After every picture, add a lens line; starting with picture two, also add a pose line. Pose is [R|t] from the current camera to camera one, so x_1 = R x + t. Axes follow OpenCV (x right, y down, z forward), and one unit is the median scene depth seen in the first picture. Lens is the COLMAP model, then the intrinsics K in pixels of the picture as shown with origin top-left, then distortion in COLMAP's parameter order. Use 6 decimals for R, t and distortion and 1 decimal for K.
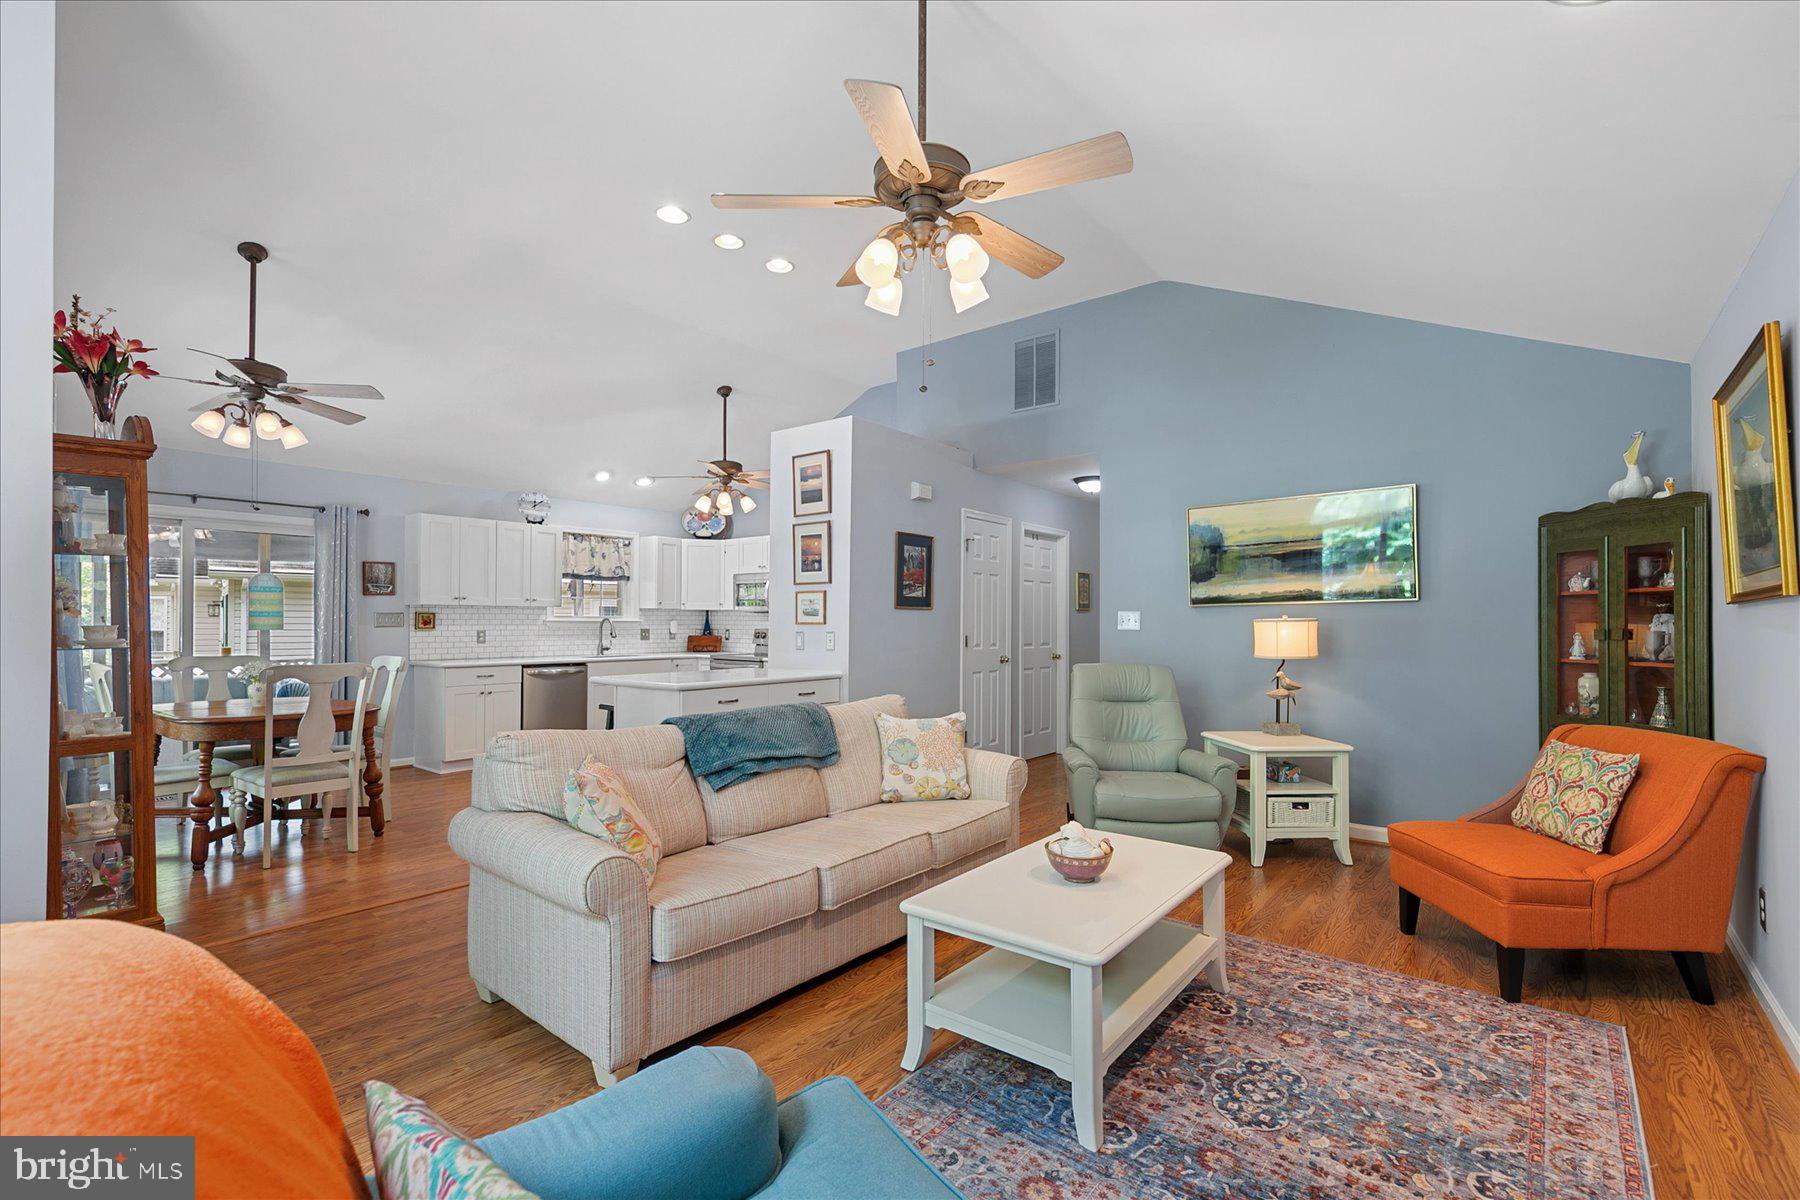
lens RADIAL K [[791.7, 0, 906.2], [0, 791.7, 618.9], [0, 0, 1]] dist [-0.000658, 0.000091]
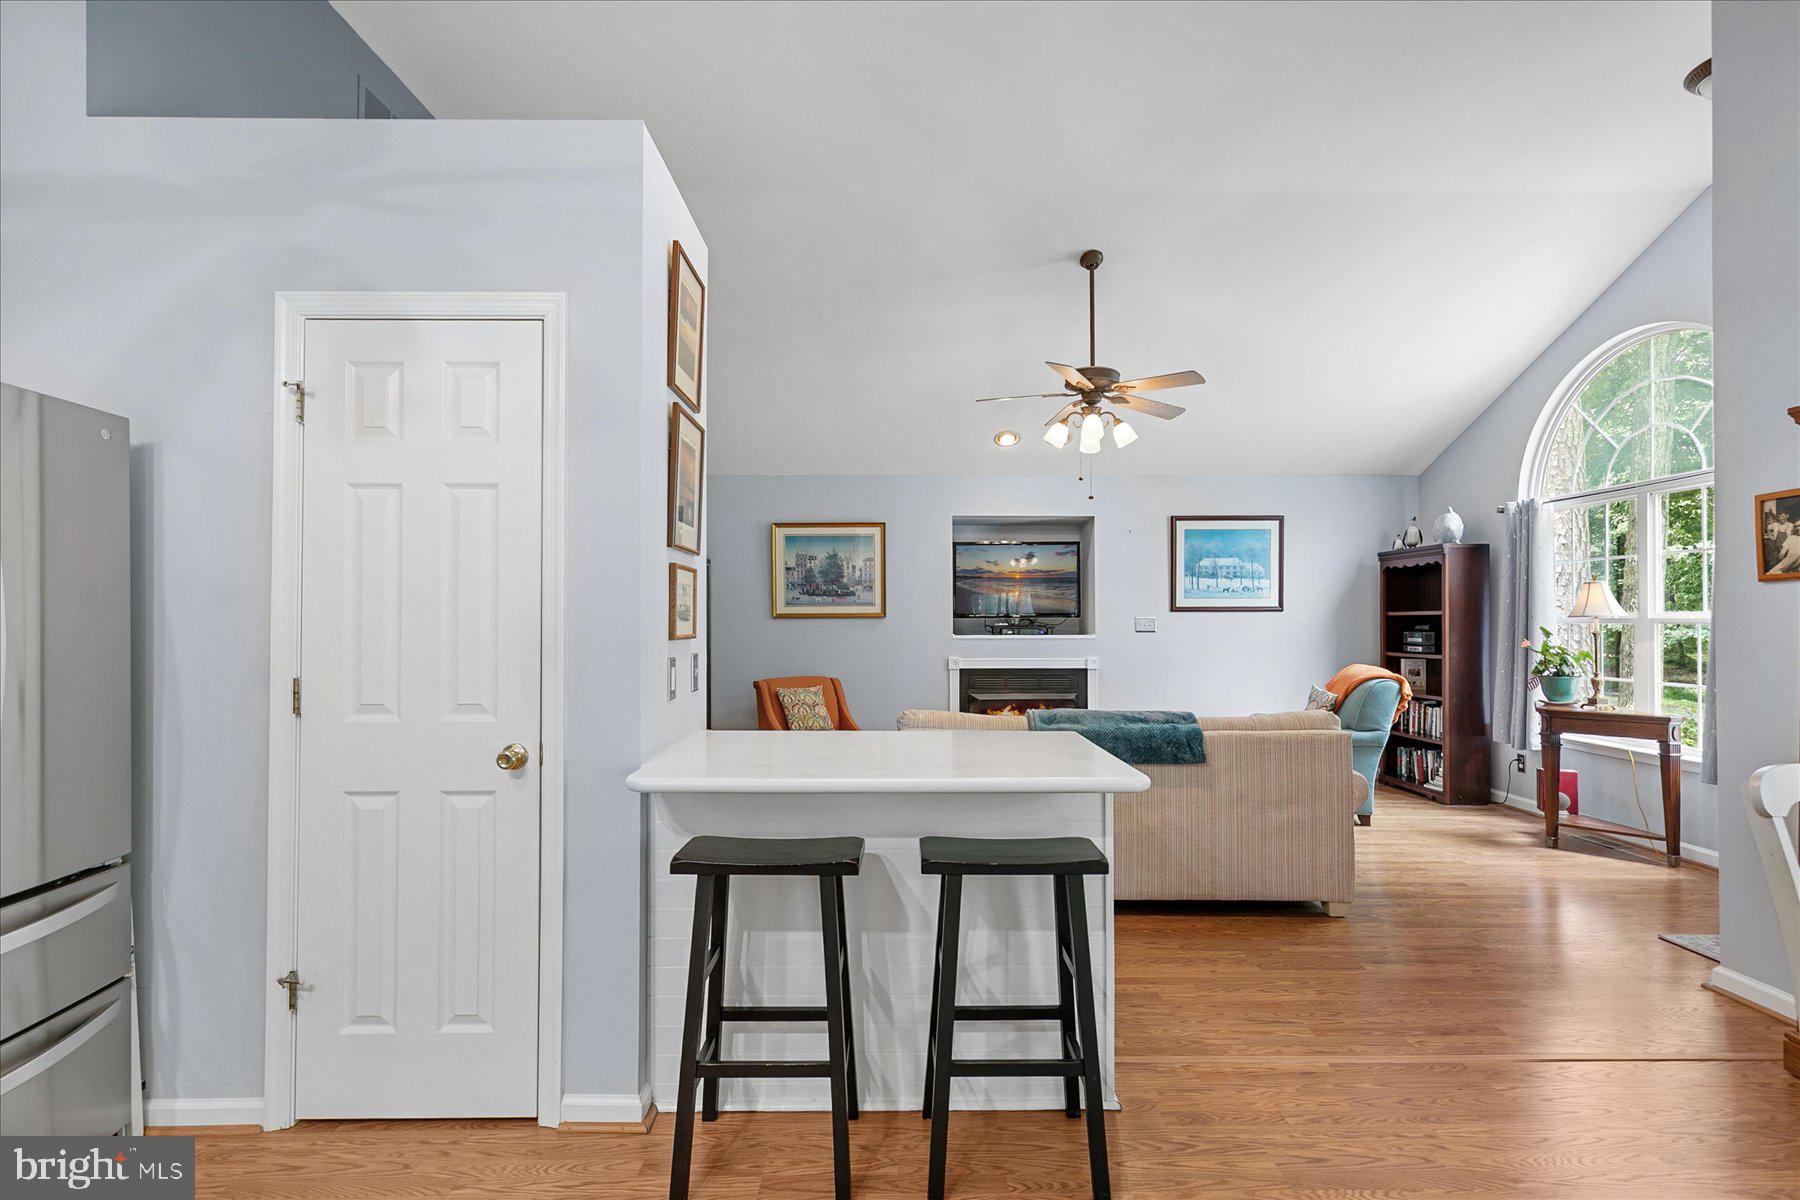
lens RADIAL K [[876.1, 0, 907.9], [0, 876.1, 611.2], [0, 0, 1]] dist [0.001956, -0.000524]
pose [[-0.632455, 0.006447, 0.774570, -0.583408], [-0.006710, 0.999882, -0.013802, -0.003389], [-0.774568, -0.013927, -0.632338, 1.206347]]
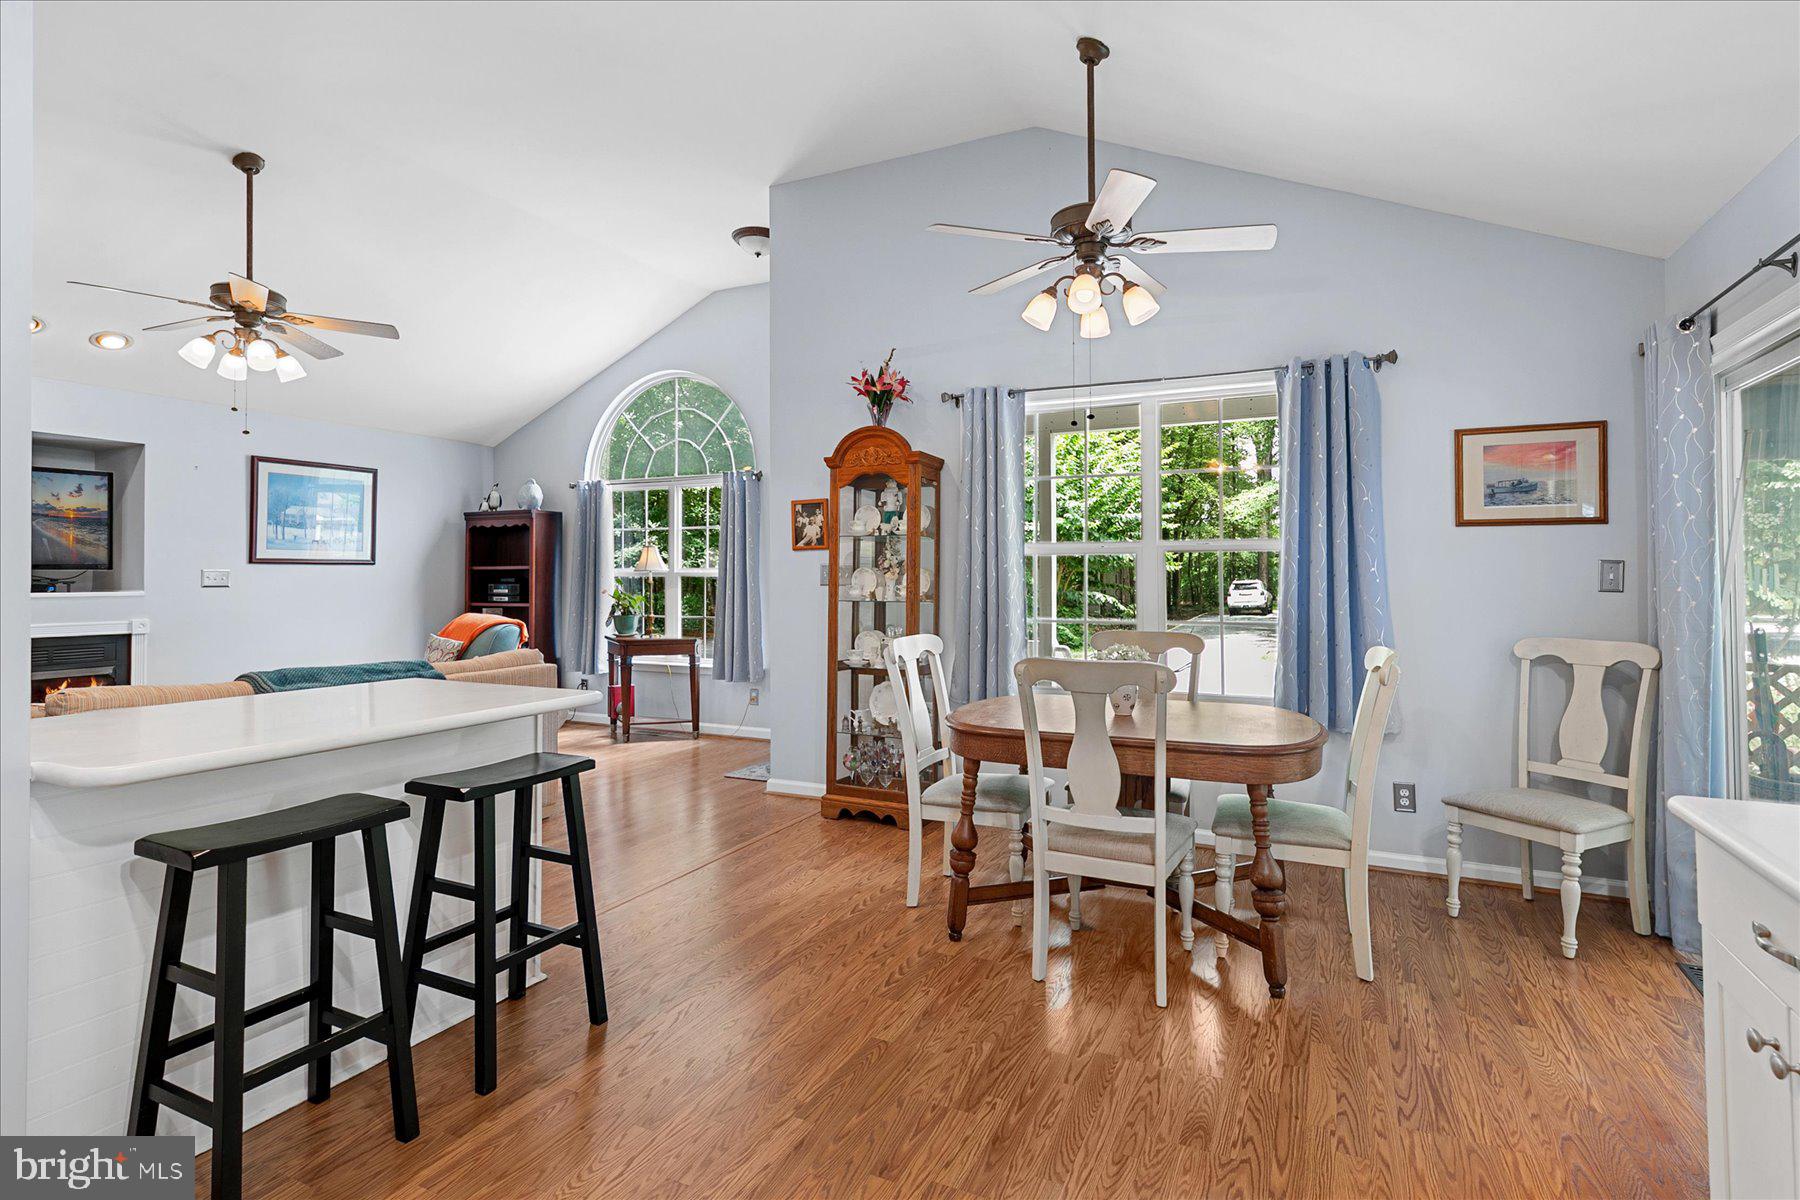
lens RADIAL K [[876.1, 0, 911.7], [0, 876.1, 562.6], [0, 0, 1]] dist [0.001956, -0.000524]
pose [[-0.974748, -0.005174, -0.223248, -0.411279], [0.000104, 0.999721, -0.023620, 0.002546], [0.223308, -0.023047, -0.974475, 1.399515]]
